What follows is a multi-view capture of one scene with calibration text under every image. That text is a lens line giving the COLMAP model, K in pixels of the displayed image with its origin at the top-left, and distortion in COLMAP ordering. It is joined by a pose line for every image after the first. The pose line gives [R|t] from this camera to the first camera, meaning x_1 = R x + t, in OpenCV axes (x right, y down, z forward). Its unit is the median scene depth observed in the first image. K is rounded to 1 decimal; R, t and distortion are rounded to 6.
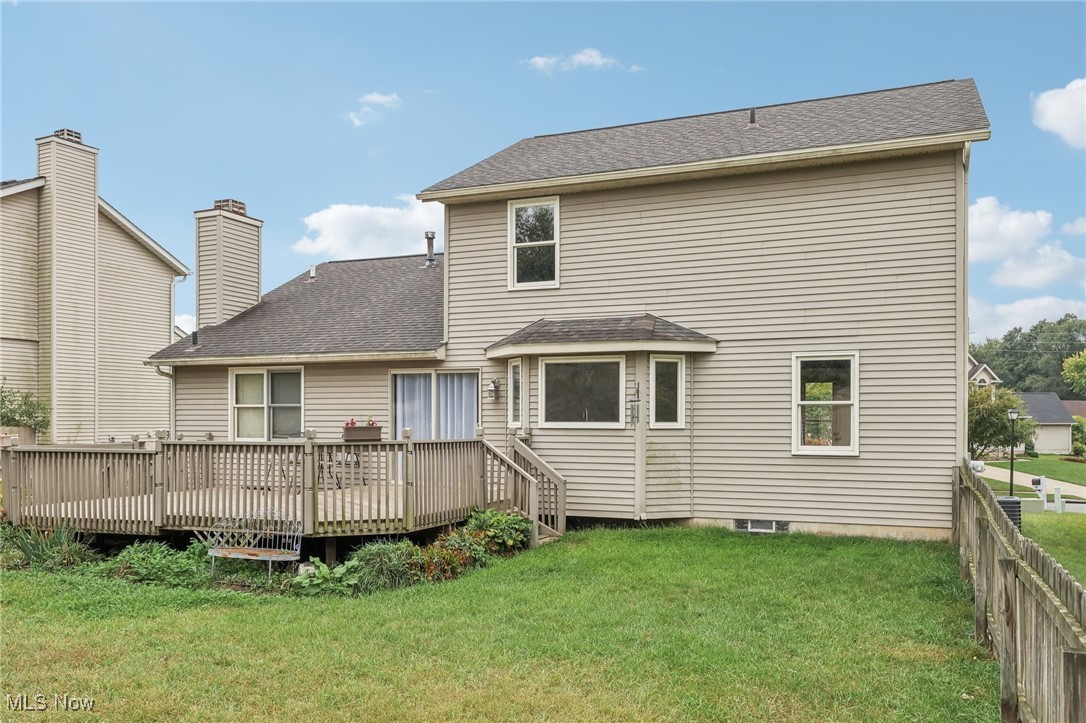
lens RADIAL K [[960.9, 0, 565.2], [0, 960.9, 433.8], [0, 0, 1]] dist [0.001859, 0.008576]
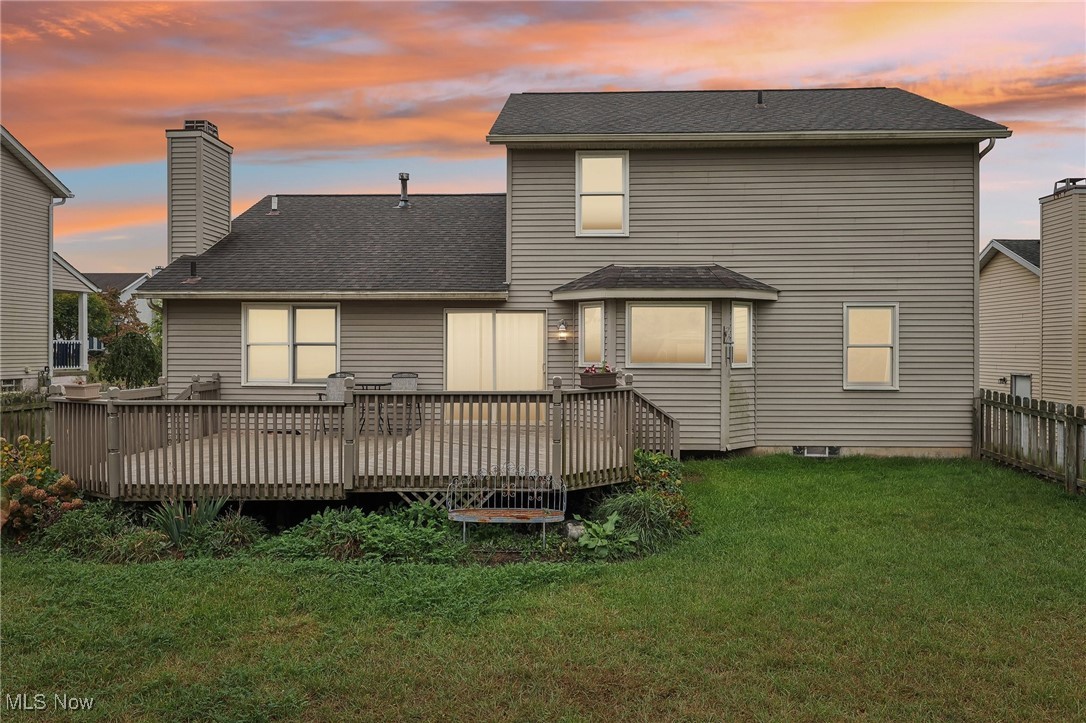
lens RADIAL K [[784.3, 0, 544.6], [0, 784.3, 354.2], [0, 0, 1]] dist [0.008958, -0.004117]
pose [[0.929649, -0.002632, 0.368438, -0.449226], [0.003833, 0.999989, -0.002529, -0.020121], [-0.368427, 0.003763, 0.929649, 0.238489]]
